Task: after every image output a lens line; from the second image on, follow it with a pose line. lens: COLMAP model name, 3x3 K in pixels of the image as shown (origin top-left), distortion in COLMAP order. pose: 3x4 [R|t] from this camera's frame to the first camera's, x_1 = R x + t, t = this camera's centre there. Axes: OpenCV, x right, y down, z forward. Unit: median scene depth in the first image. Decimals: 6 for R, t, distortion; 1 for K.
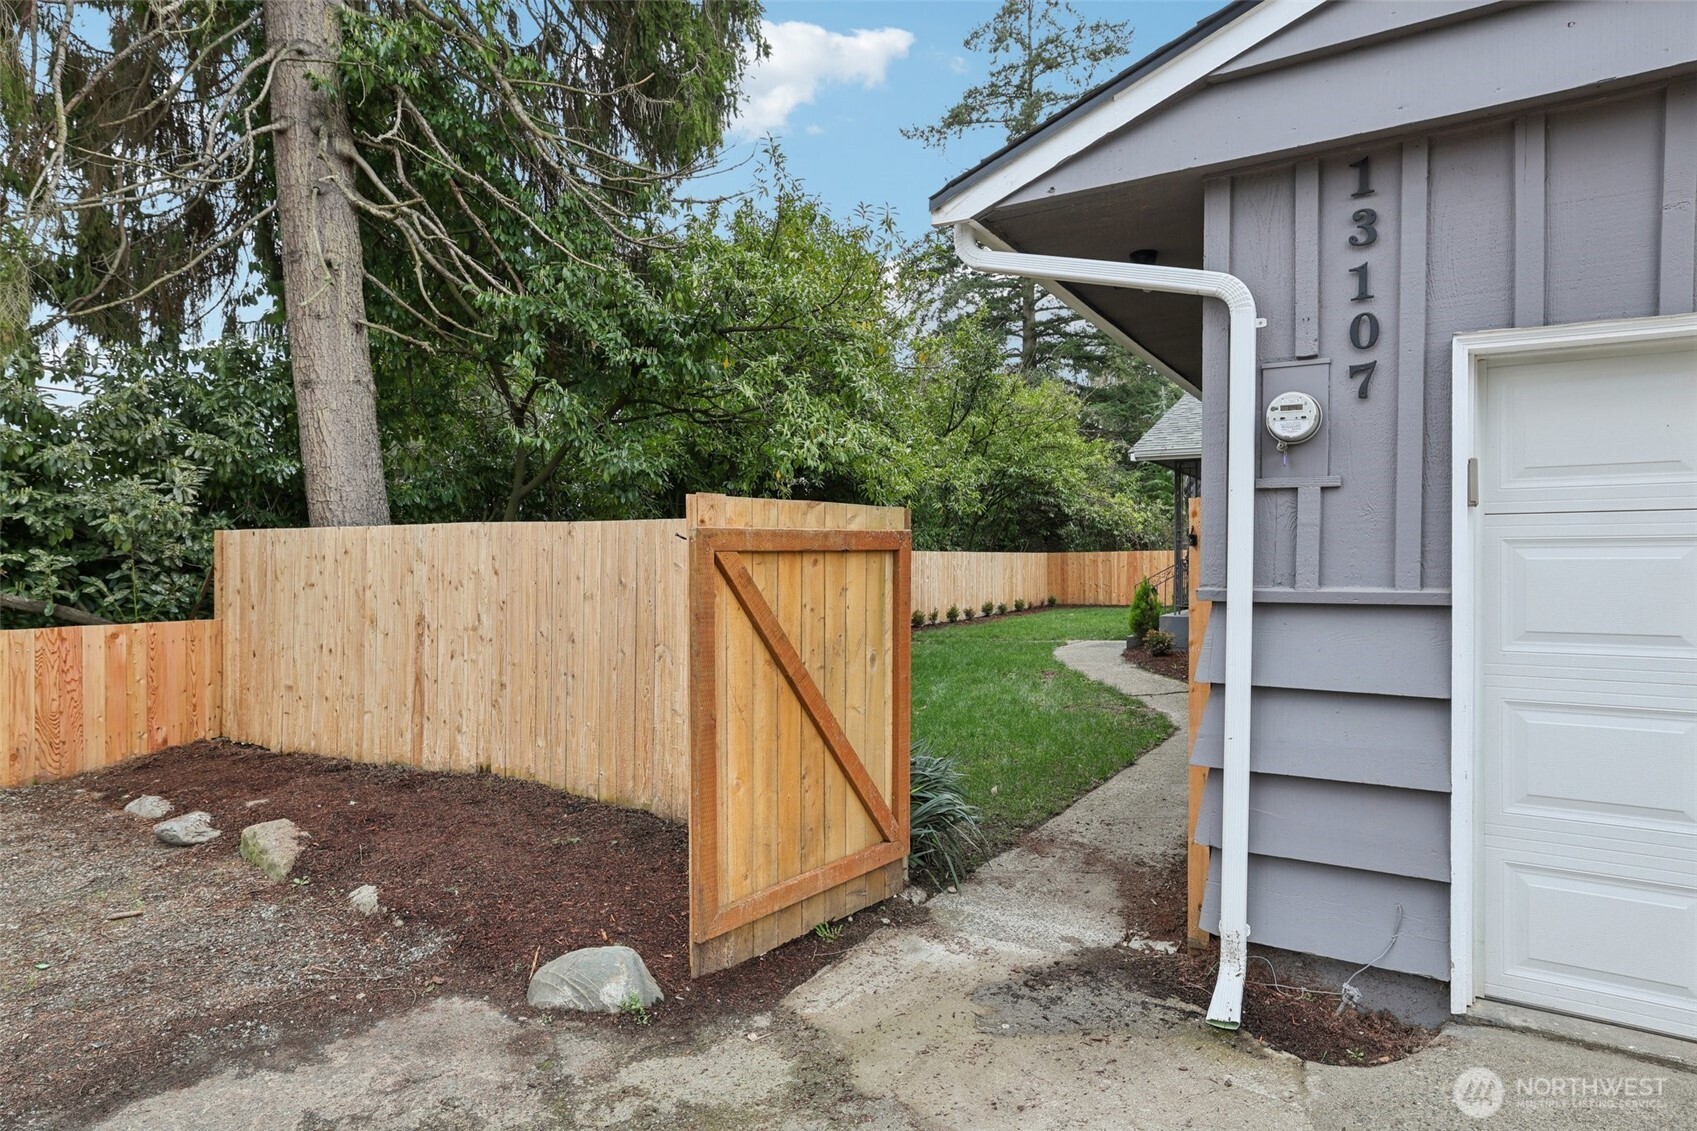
lens RADIAL K [[946.0, 0, 847.4], [0, 946.0, 566.4], [0, 0, 1]] dist [-0.007530, -0.000916]
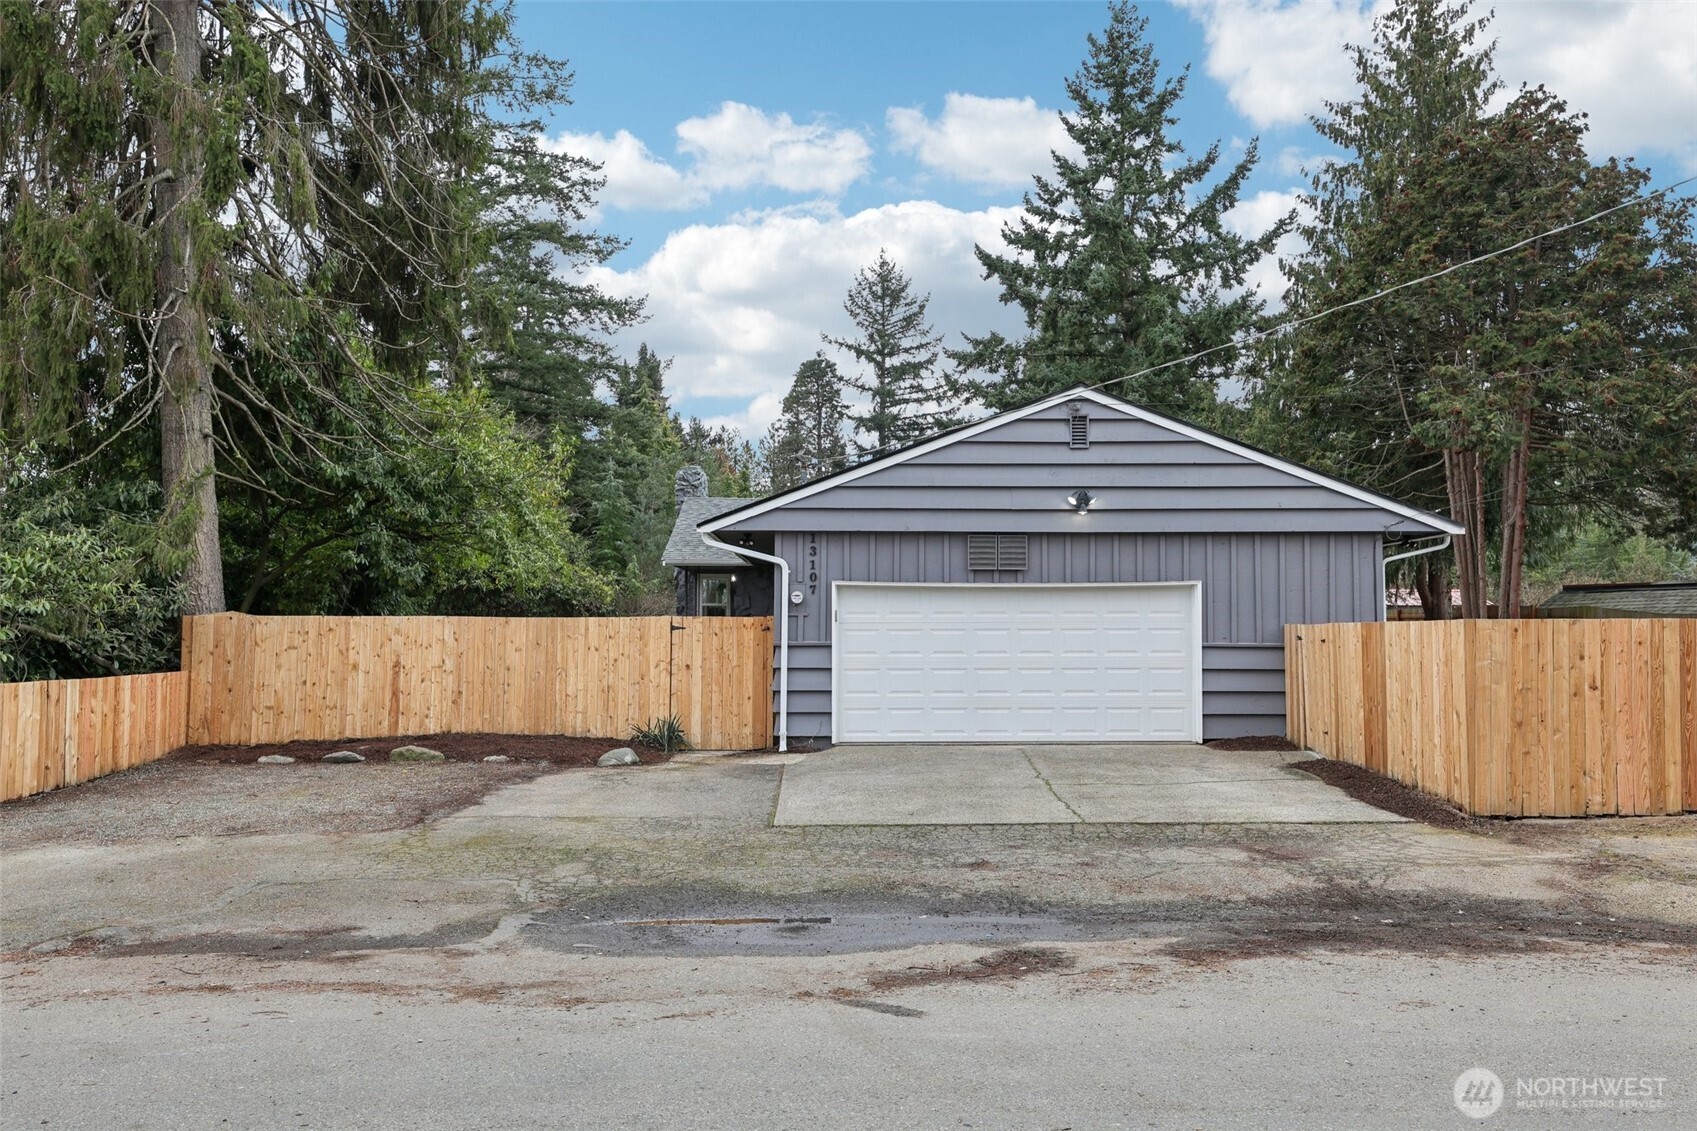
lens RADIAL K [[1410.7, 0, 848.9], [0, 1410.7, 563.3], [0, 0, 1]] dist [-0.001816, -0.001059]
pose [[0.848810, 0.023850, 0.528159, -2.316956], [0.002626, 0.998779, -0.049323, -0.012659], [-0.528691, 0.043253, 0.847712, -3.873069]]
